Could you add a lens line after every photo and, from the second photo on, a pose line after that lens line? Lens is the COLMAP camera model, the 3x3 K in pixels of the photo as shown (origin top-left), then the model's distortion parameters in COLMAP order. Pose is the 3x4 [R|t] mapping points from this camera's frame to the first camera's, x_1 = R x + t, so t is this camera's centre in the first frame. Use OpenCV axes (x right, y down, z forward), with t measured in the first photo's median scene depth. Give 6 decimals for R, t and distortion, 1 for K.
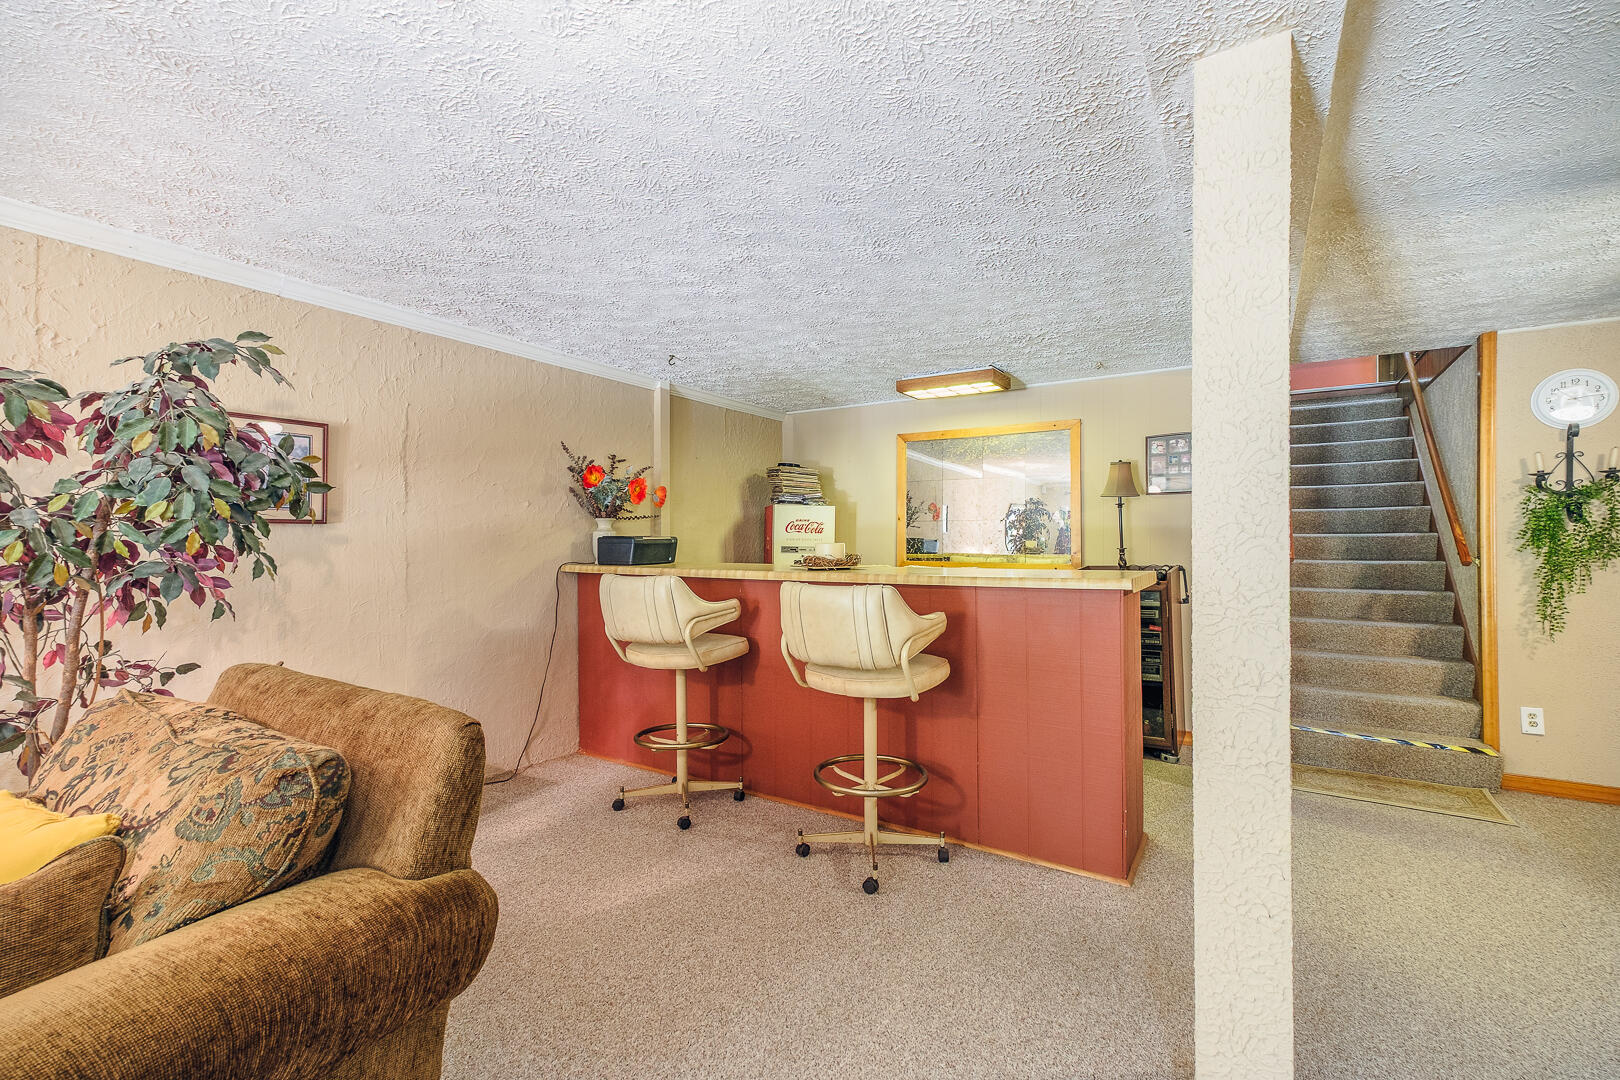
lens RADIAL K [[685.1, 0, 813.1], [0, 685.1, 536.4], [0, 0, 1]] dist [0.001177, -0.000172]
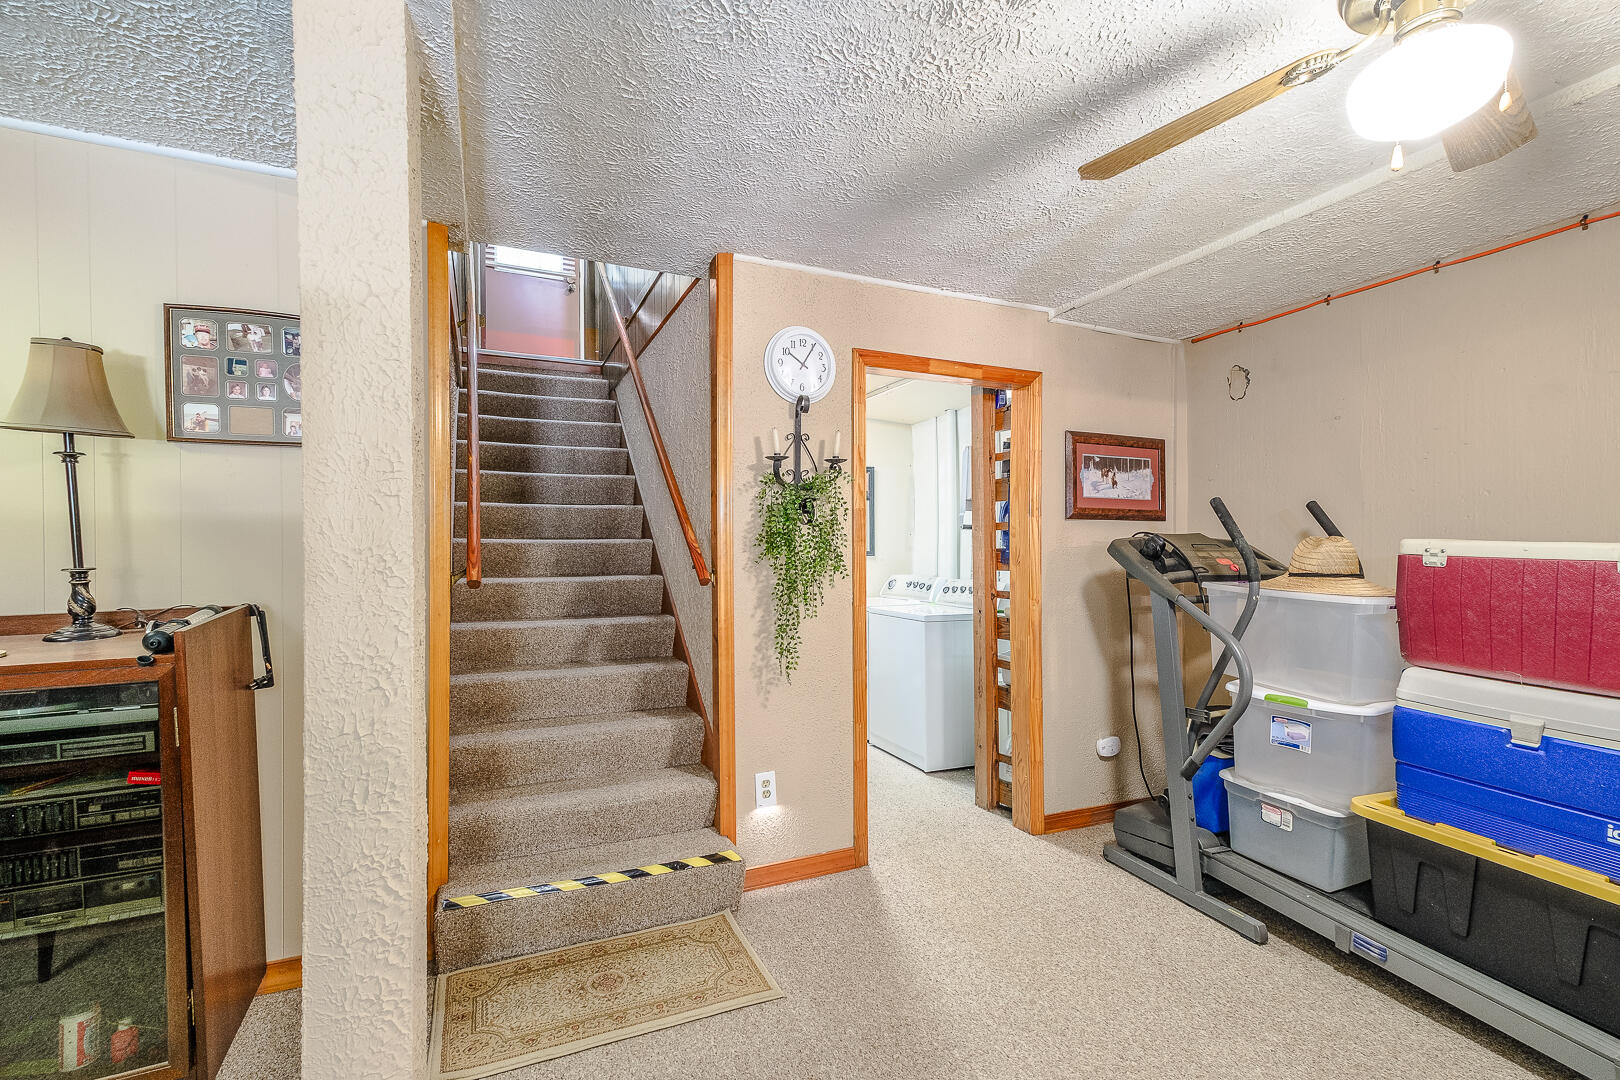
lens RADIAL K [[730.8, 0, 788.7], [0, 730.8, 557.8], [0, 0, 1]] dist [0.018493, -0.000264]
pose [[0.558935, -0.011213, 0.829136, 0.362918], [-0.002945, 0.999875, 0.015507, 0.003682], [-0.829206, -0.011109, 0.558832, 0.480608]]
